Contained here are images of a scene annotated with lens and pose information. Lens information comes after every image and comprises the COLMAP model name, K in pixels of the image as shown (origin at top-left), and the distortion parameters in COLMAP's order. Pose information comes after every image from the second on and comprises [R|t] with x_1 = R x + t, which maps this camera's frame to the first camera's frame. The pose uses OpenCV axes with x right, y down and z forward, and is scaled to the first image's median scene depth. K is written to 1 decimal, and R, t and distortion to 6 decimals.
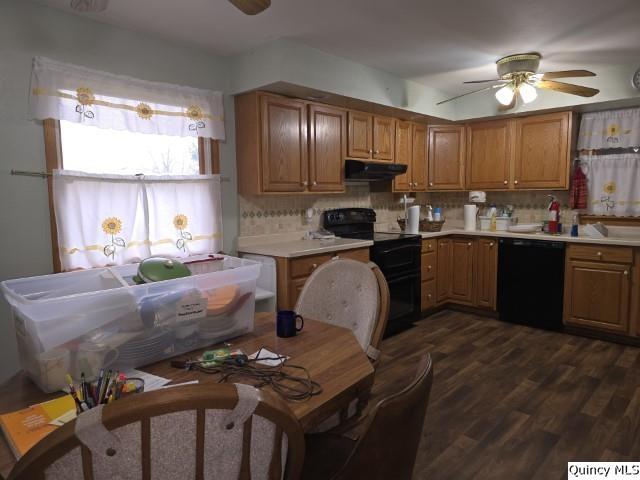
lens RADIAL K [[427.9, 0, 319.6], [0, 427.9, 234.0], [0, 0, 1]] dist [0.063406, -0.045788]
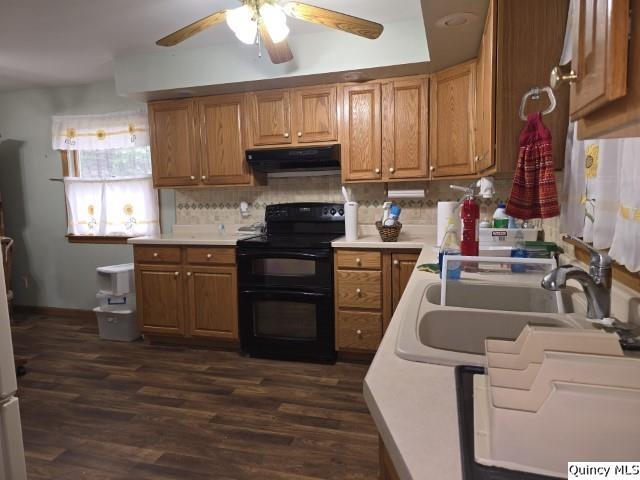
lens RADIAL K [[427.9, 0, 319.6], [0, 427.9, 234.0], [0, 0, 1]] dist [0.063406, -0.045788]
pose [[0.458236, 0.086368, -0.884624, 0.961582], [-0.065292, 0.995850, 0.063406, -0.062465], [0.886429, 0.028704, 0.461974, 0.723522]]
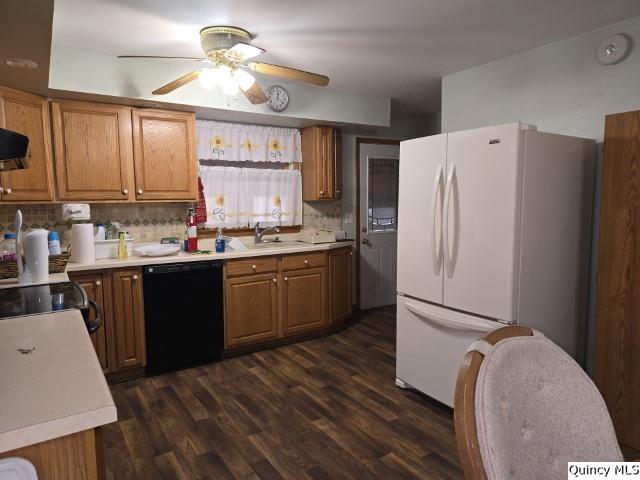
lens RADIAL K [[427.9, 0, 319.6], [0, 427.9, 234.0], [0, 0, 1]] dist [0.063406, -0.045788]
pose [[0.234072, -0.071545, 0.969583, -0.260066], [0.102571, 0.993540, 0.048550, -0.058768], [-0.966793, 0.088087, 0.239898, 0.610741]]
